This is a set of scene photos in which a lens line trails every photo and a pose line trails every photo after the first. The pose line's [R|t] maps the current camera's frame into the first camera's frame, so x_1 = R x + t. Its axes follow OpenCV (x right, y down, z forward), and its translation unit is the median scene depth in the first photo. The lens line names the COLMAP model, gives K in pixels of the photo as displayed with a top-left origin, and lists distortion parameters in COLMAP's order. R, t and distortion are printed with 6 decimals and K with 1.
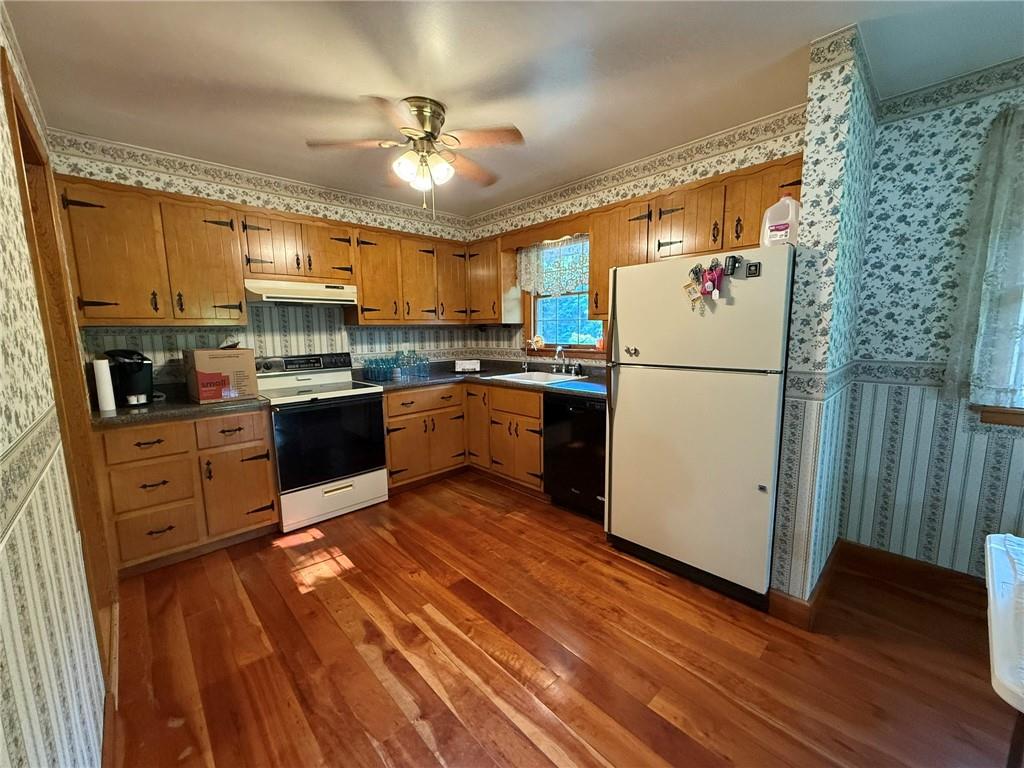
lens RADIAL K [[407.9, 0, 508.6], [0, 407.9, 385.0], [0, 0, 1]] dist [-0.001921, -0.000173]
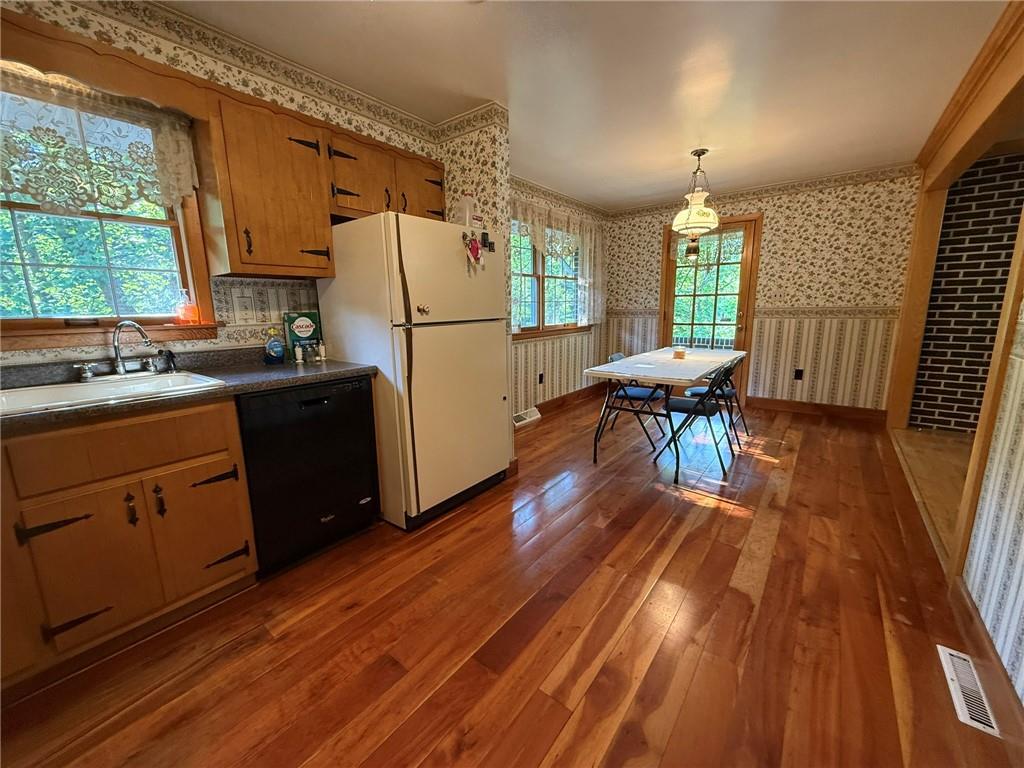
lens RADIAL K [[407.9, 0, 508.6], [0, 407.9, 385.0], [0, 0, 1]] dist [-0.001921, -0.000173]
pose [[-0.150924, -0.171651, 0.973529, -0.532799], [0.150739, 0.969296, 0.194273, -0.052649], [-0.976985, 0.176069, -0.120416, 0.747215]]
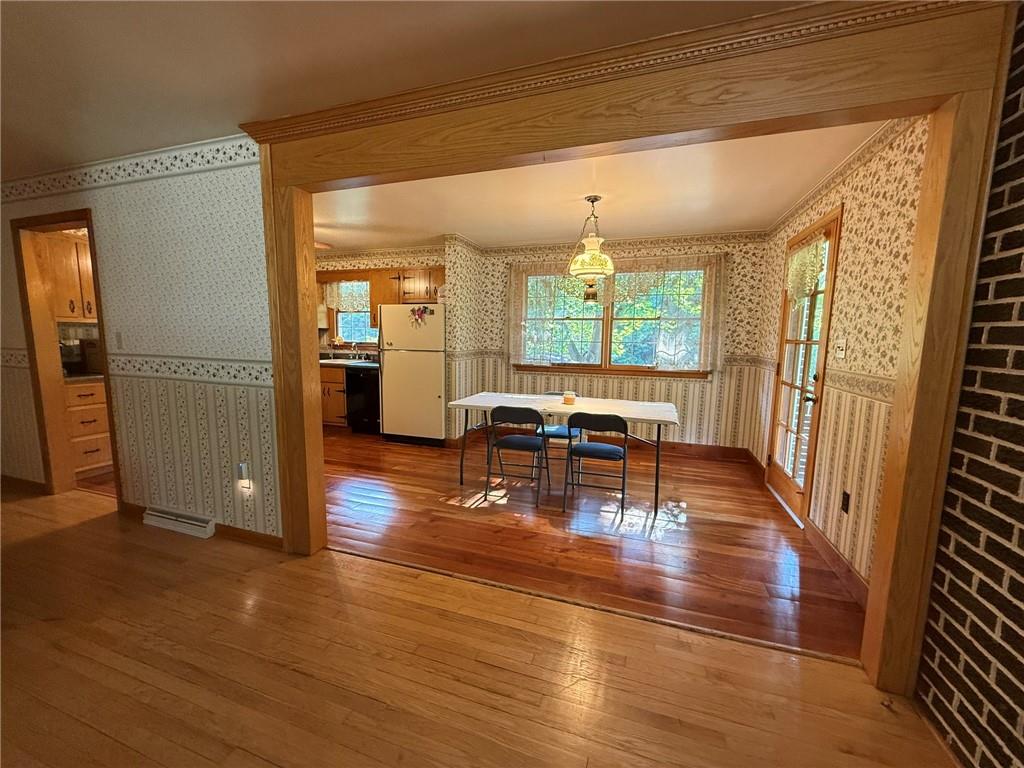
lens RADIAL K [[407.9, 0, 508.6], [0, 407.9, 385.0], [0, 0, 1]] dist [-0.001921, -0.000173]
pose [[0.884885, -0.028805, 0.464918, -0.120167], [0.035331, 0.999361, -0.005328, 0.134873], [-0.464468, 0.021141, 0.885338, -0.957708]]
